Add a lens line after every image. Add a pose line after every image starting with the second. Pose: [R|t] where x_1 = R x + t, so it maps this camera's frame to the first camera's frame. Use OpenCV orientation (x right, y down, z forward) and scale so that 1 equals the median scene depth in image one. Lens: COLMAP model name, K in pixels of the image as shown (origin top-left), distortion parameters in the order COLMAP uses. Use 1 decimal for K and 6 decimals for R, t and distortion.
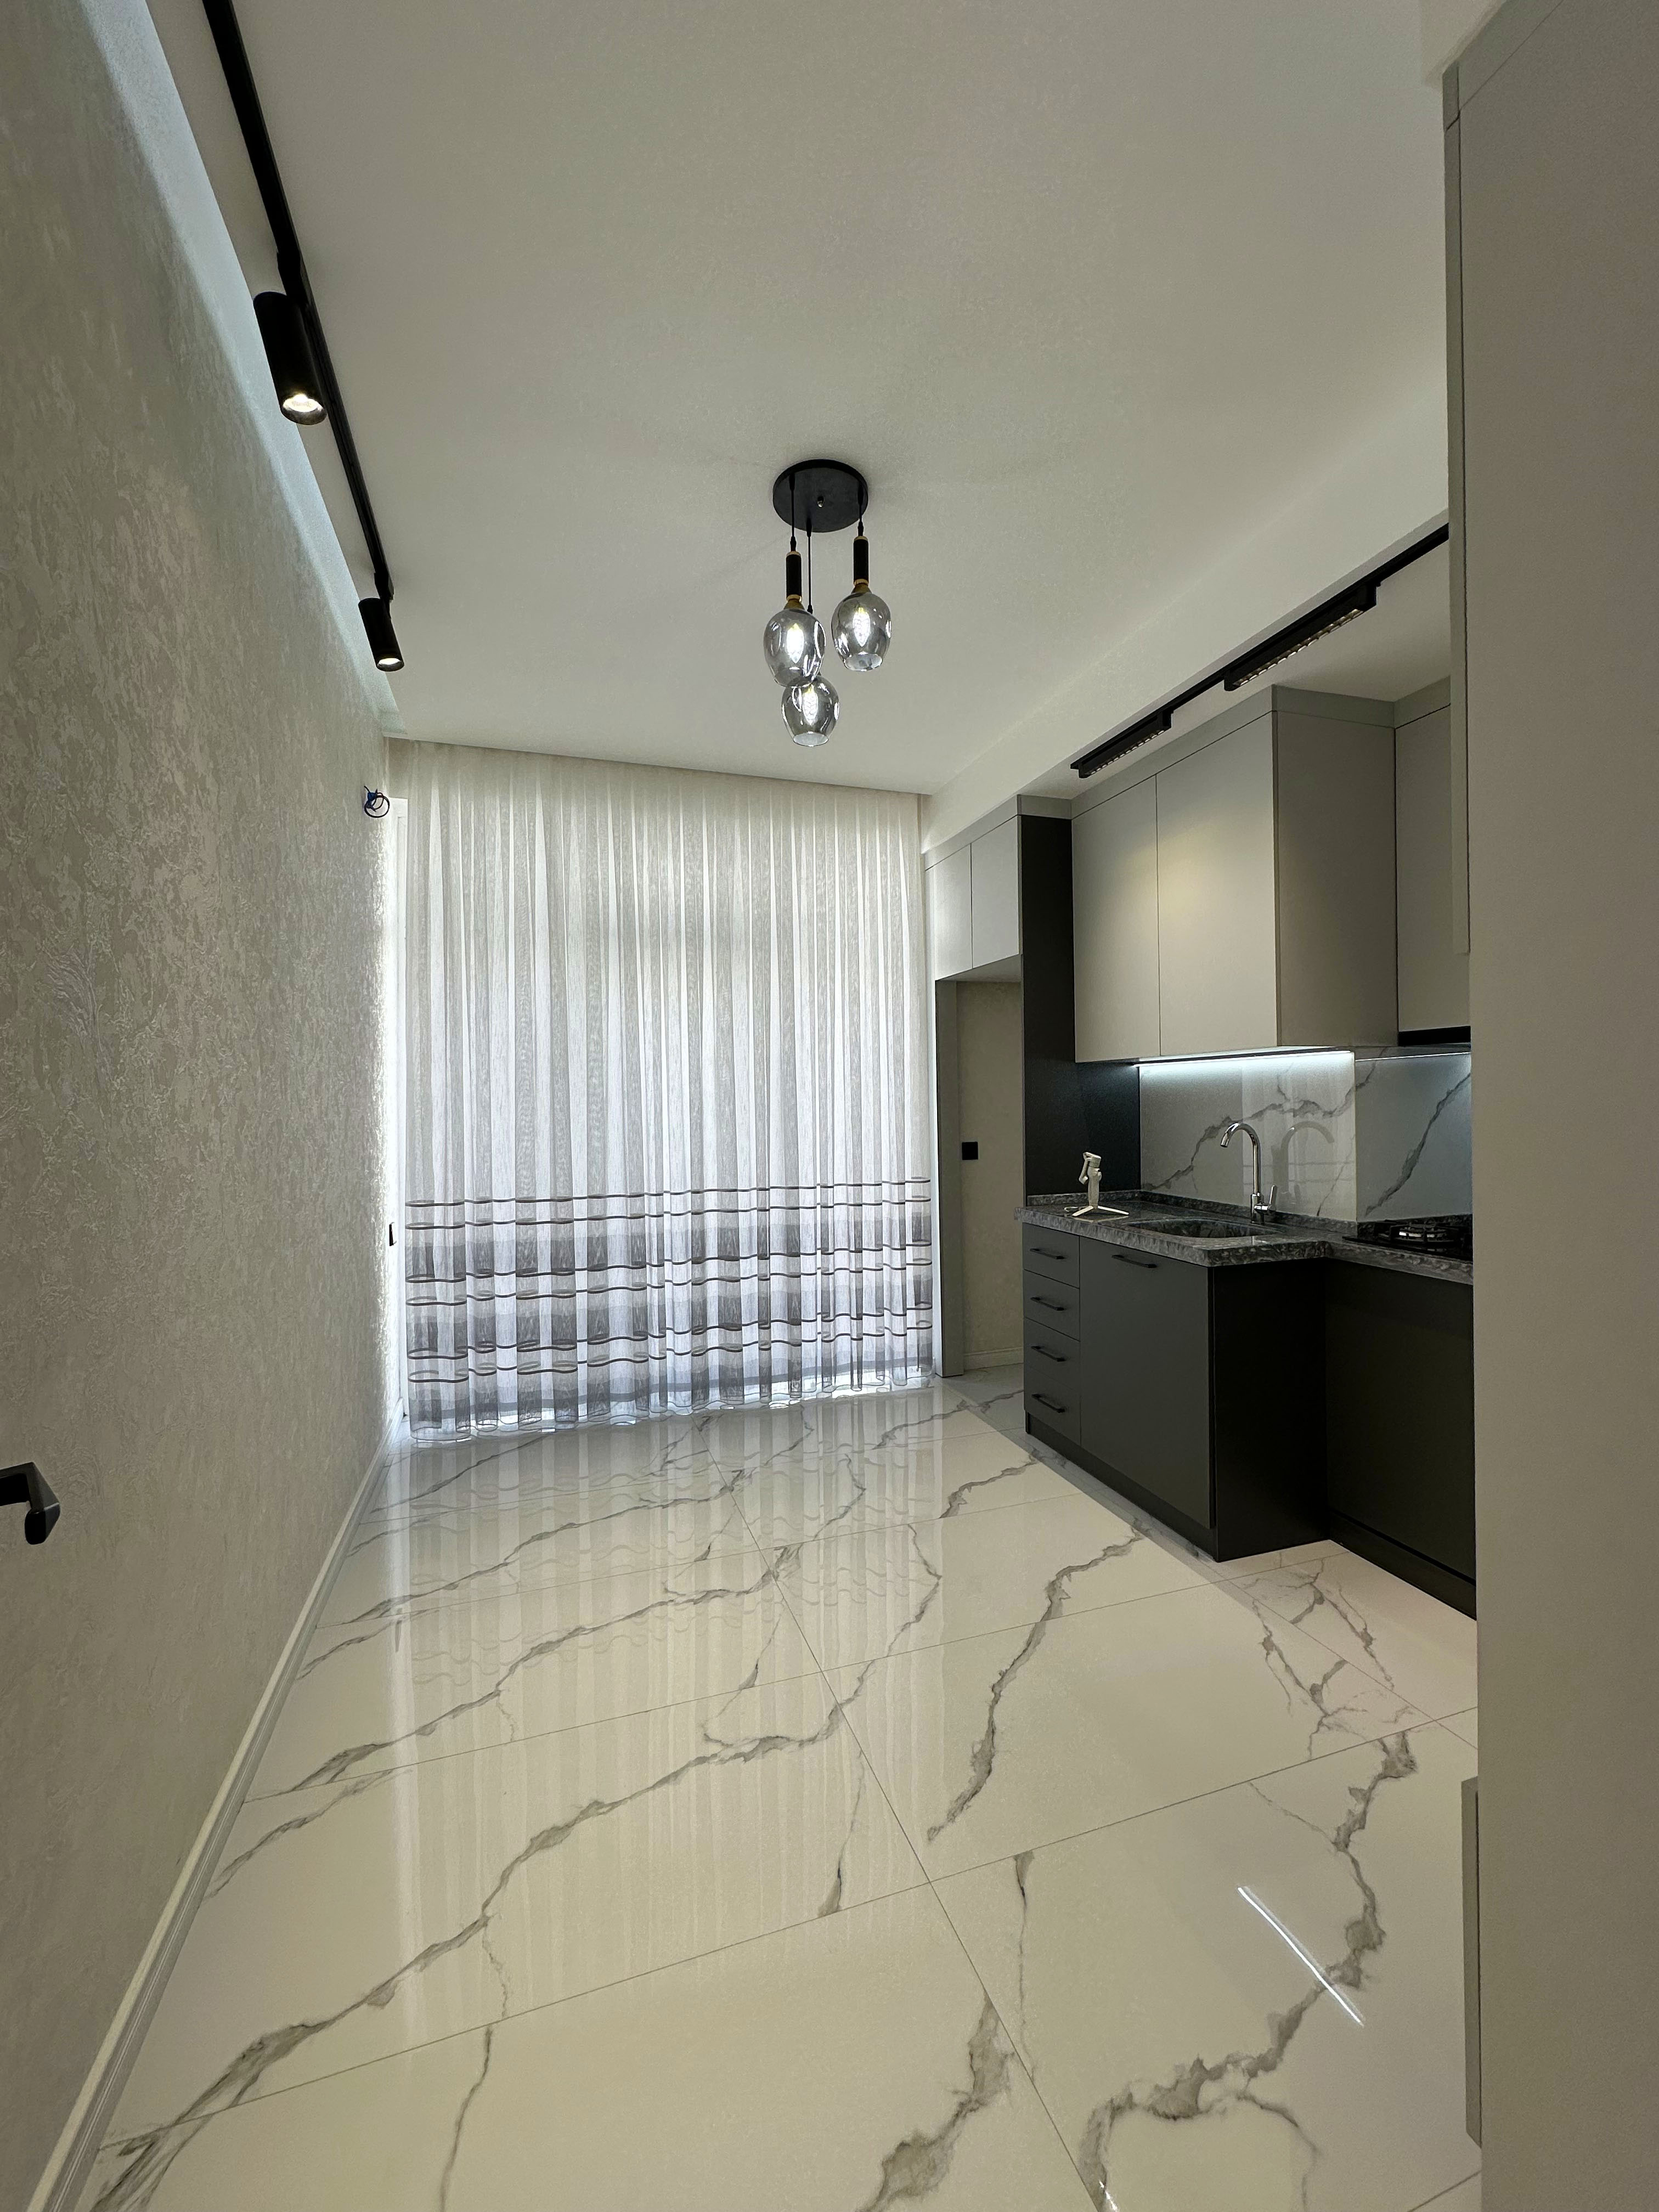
lens RADIAL K [[879.1, 0, 828.9], [0, 879.1, 1107.3], [0, 0, 1]] dist [-0.001464, 0.000483]
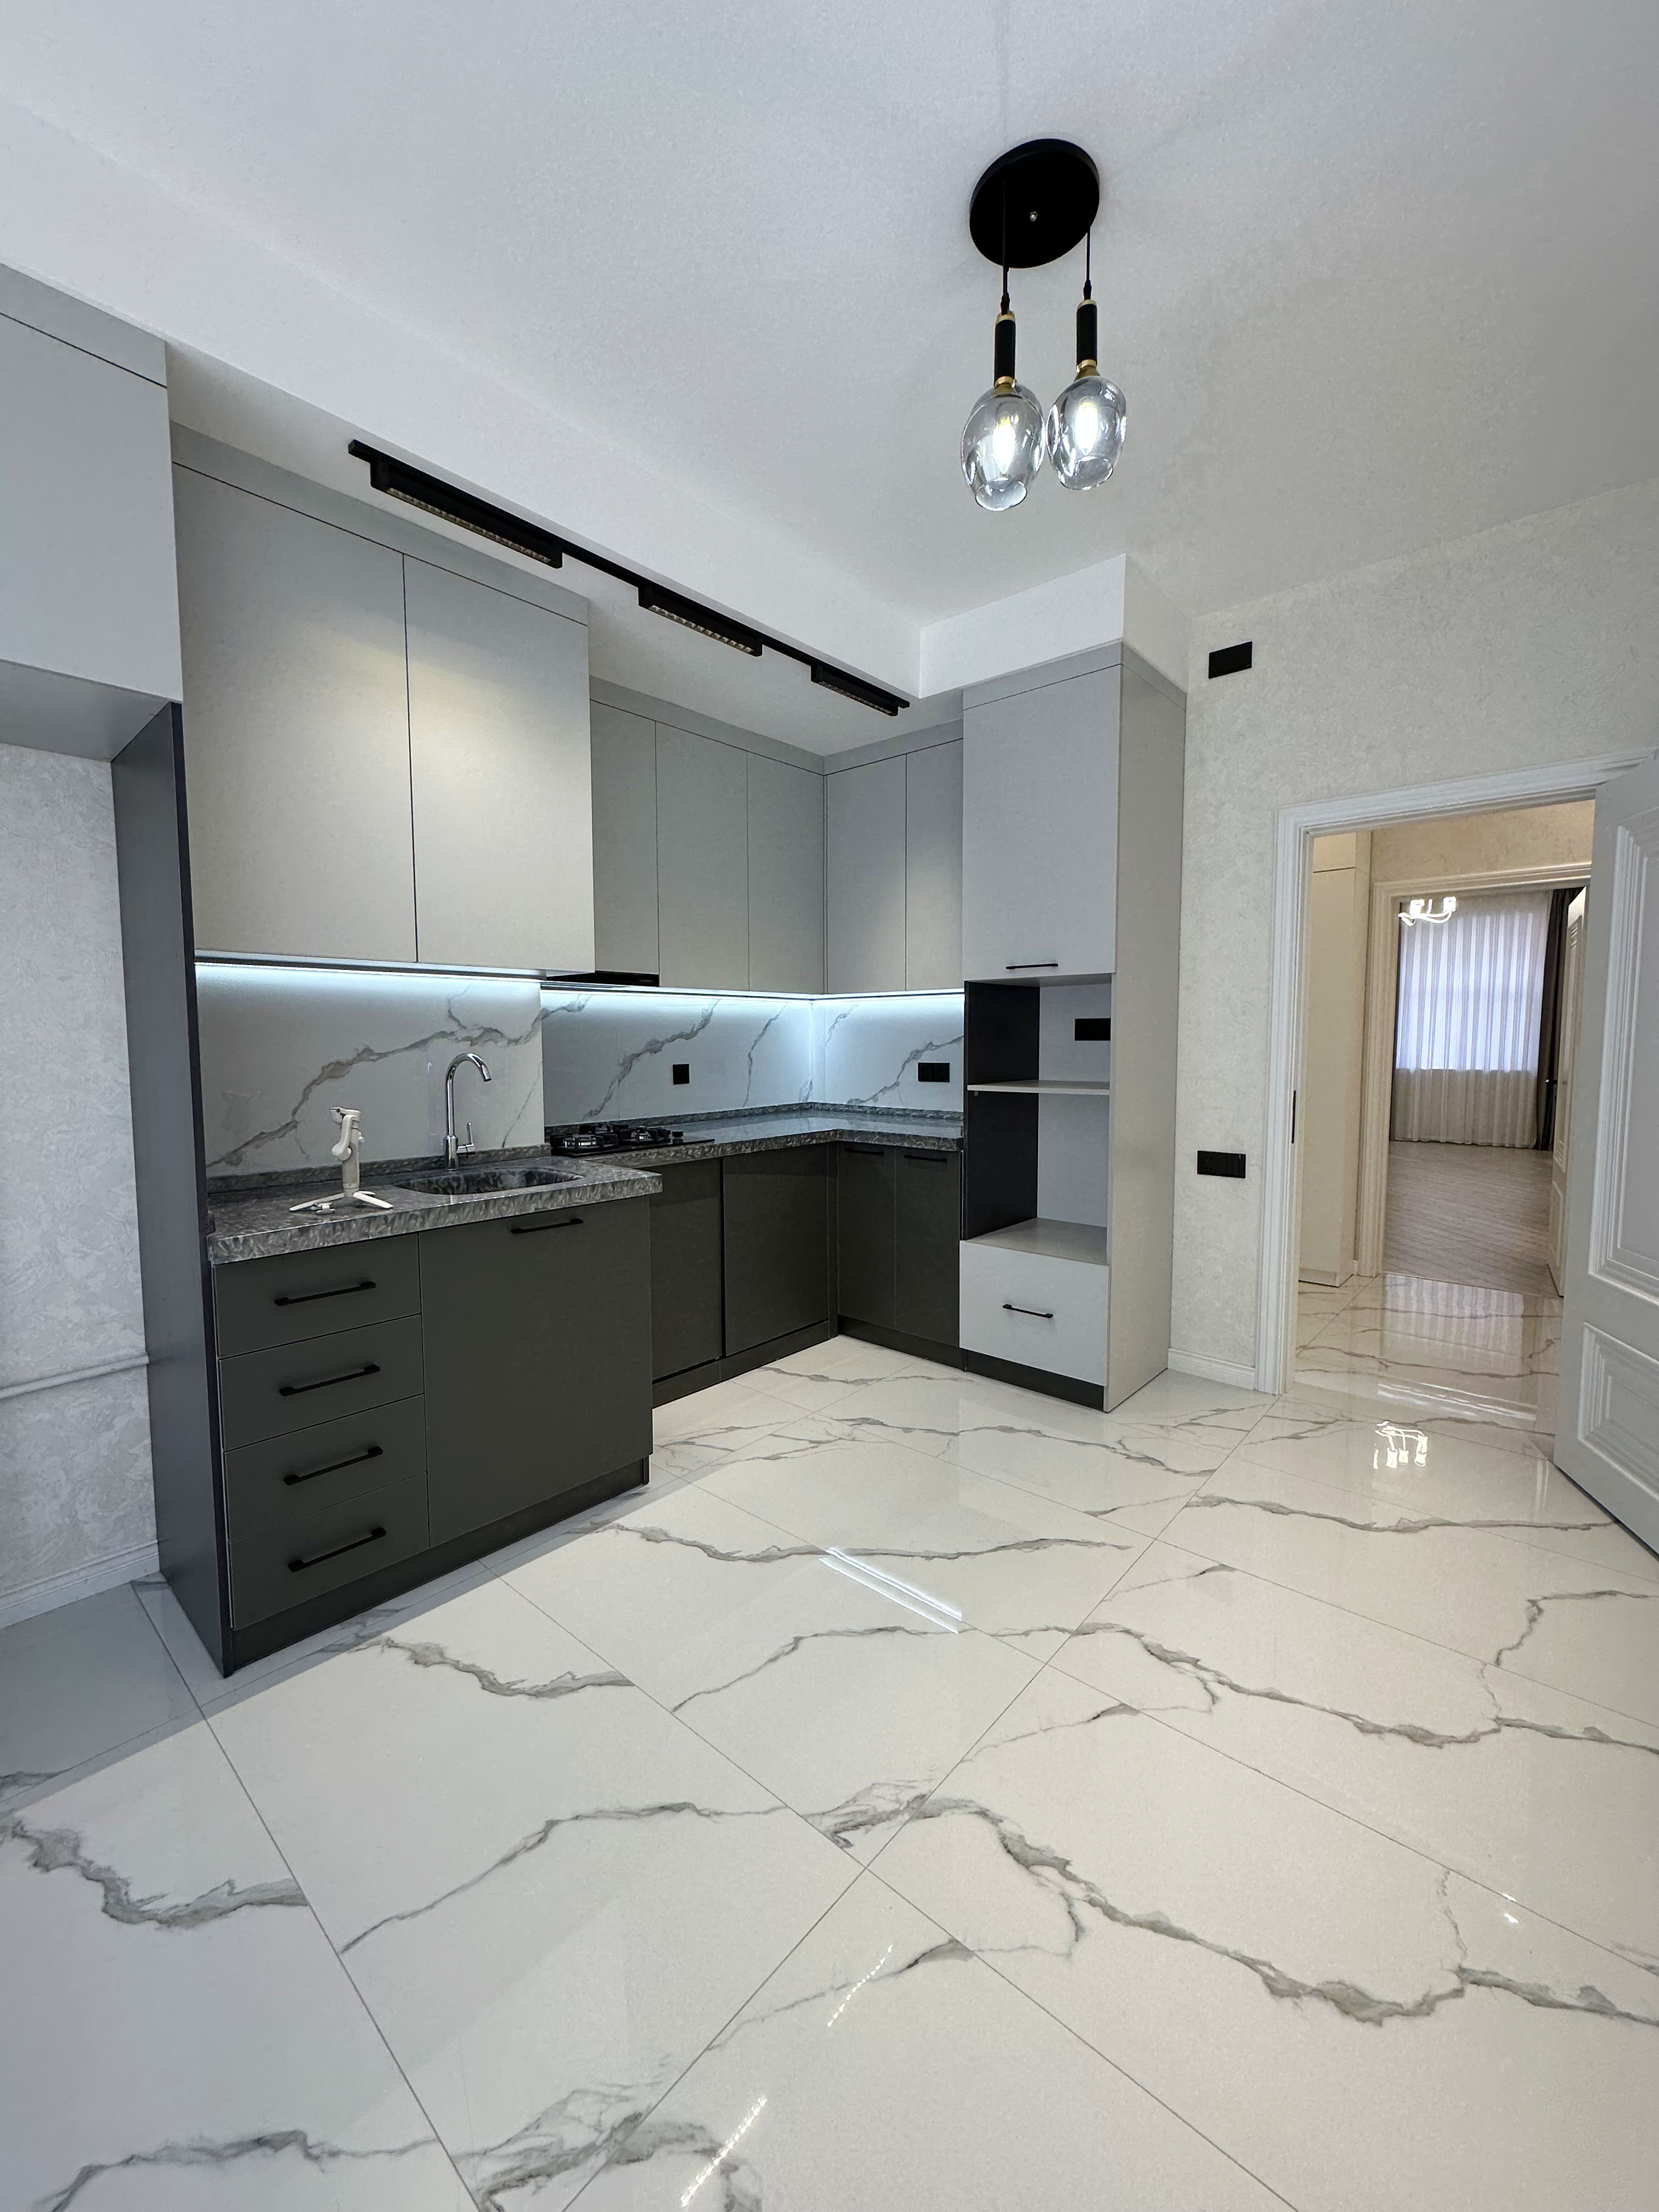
lens RADIAL K [[879.1, 0, 828.9], [0, 879.1, 1107.3], [0, 0, 1]] dist [-0.001464, 0.000483]
pose [[-0.502727, -0.054796, 0.862706, -0.349064], [0.013645, 0.997362, 0.071300, 0.011321], [-0.864337, 0.047616, -0.500653, 0.890375]]
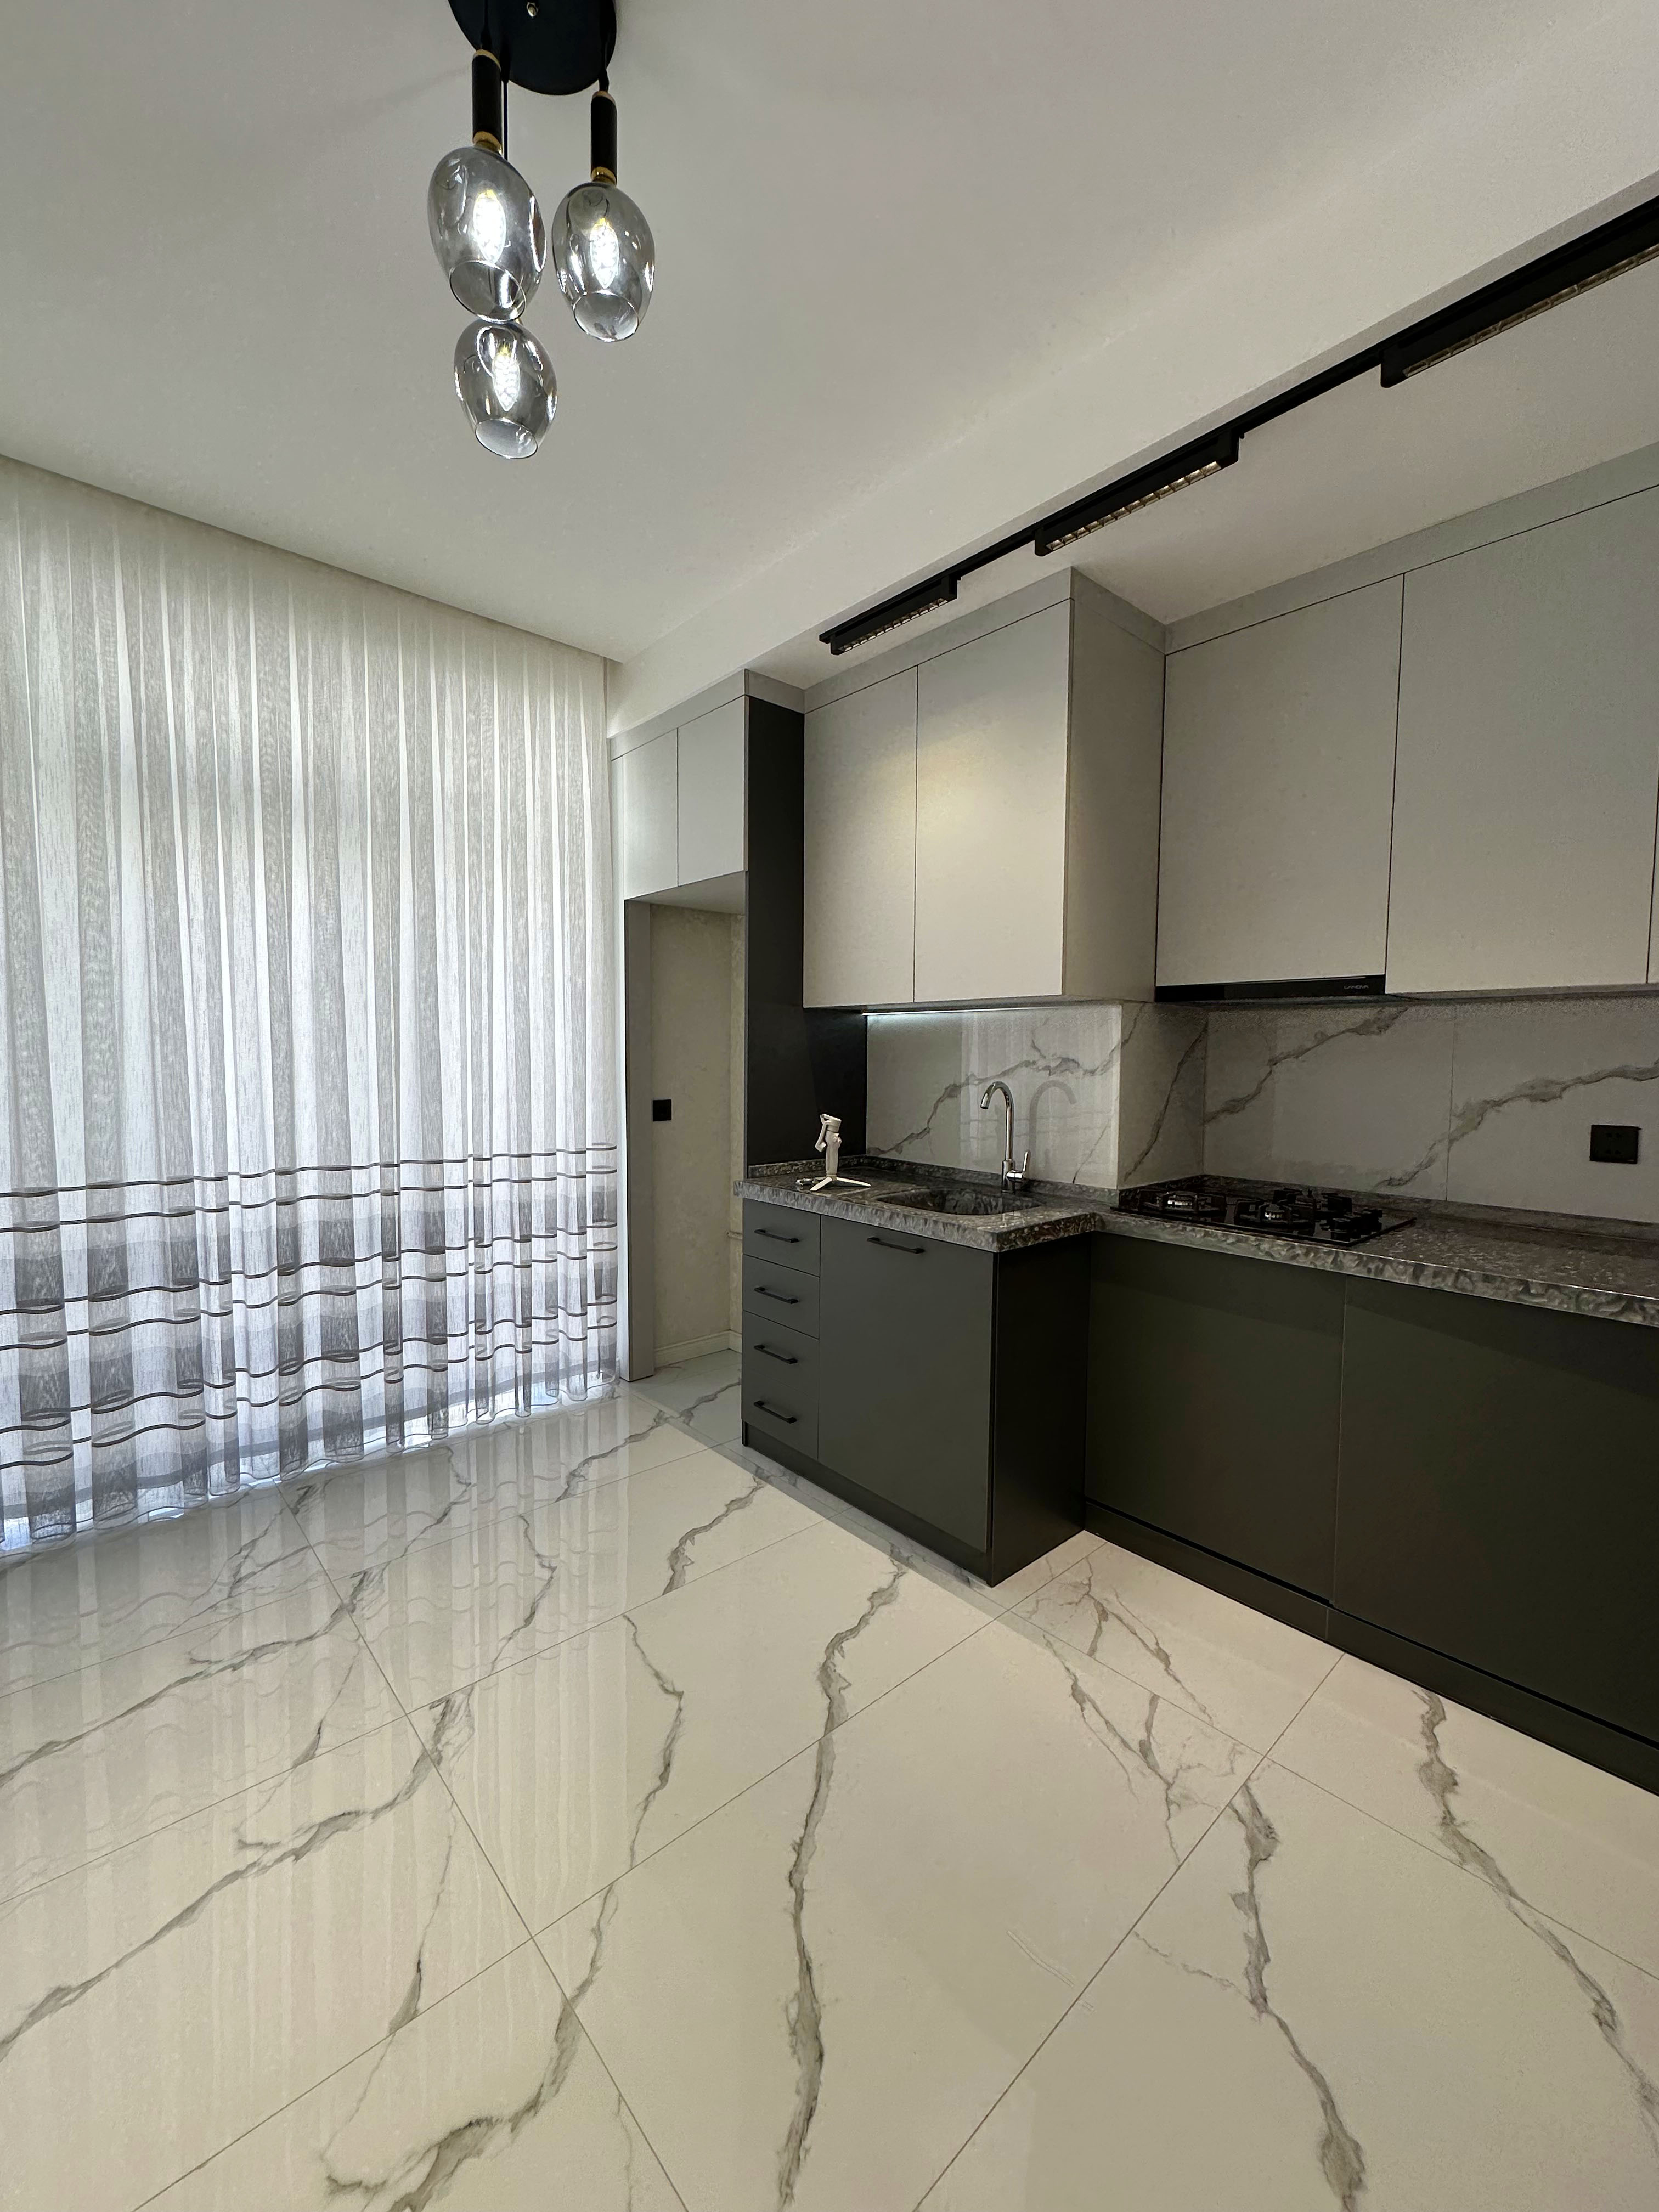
lens RADIAL K [[879.1, 0, 828.9], [0, 879.1, 1107.3], [0, 0, 1]] dist [-0.001464, 0.000483]
pose [[0.915753, -0.002378, 0.401735, -0.036468], [-0.019159, 0.998586, 0.049583, 0.002359], [-0.401284, -0.053103, 0.914413, 0.200890]]
